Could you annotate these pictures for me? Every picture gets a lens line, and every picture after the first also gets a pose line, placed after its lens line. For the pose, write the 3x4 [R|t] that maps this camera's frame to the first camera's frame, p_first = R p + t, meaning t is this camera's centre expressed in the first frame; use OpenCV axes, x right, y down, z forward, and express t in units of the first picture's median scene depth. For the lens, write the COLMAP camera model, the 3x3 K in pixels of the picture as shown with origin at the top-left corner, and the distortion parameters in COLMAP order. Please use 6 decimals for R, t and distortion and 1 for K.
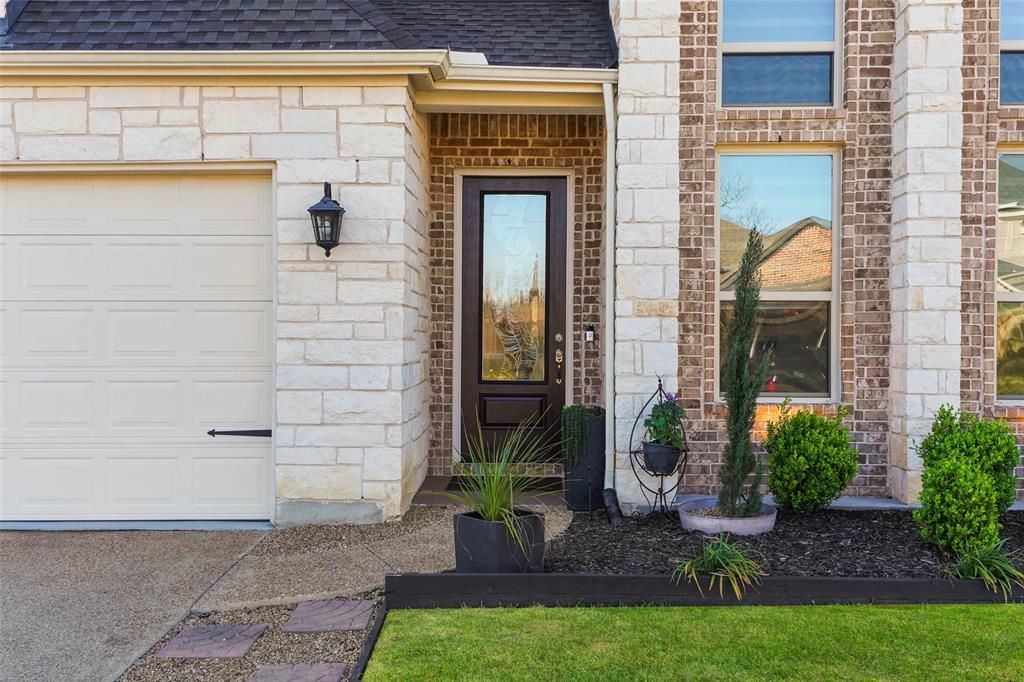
lens RADIAL K [[1063.4, 0, 512.2], [0, 1063.4, 338.0], [0, 0, 1]] dist [0.076320, 0.000000]
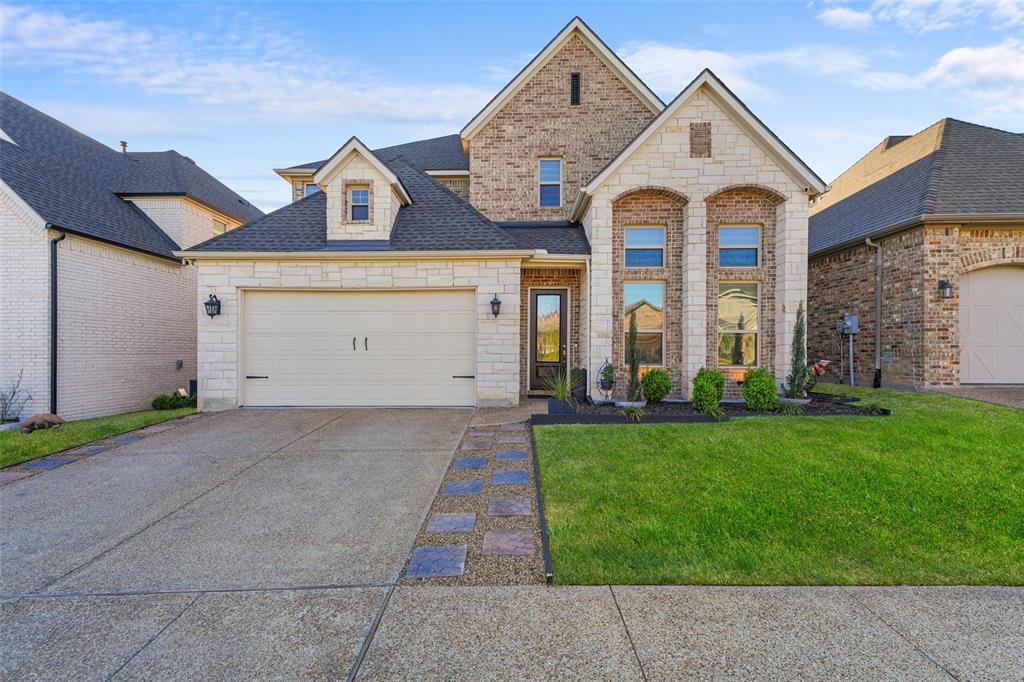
lens RADIAL K [[453.6, 0, 509.8], [0, 453.6, 350.3], [0, 0, 1]] dist [0.016360, 0.000487]
pose [[0.999884, 0.000161, -0.015250, -0.108484], [-0.000178, 0.999999, -0.001162, 0.016162], [0.015250, 0.001164, 0.999883, -0.269352]]
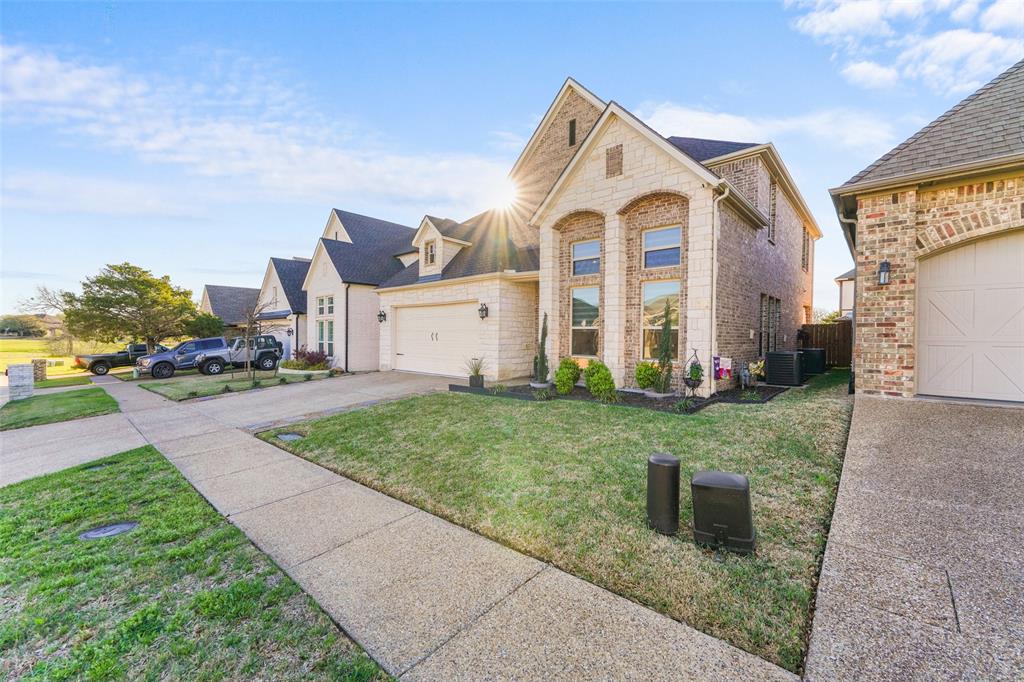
lens RADIAL K [[411.1, 0, 510.1], [0, 411.1, 341.4], [0, 0, 1]] dist [0.008052, -0.001127]
pose [[0.744674, 0.015136, -0.667257, 1.012440], [-0.010223, 0.999884, 0.011272, -0.006911], [0.667350, -0.001573, 0.744742, -0.195946]]
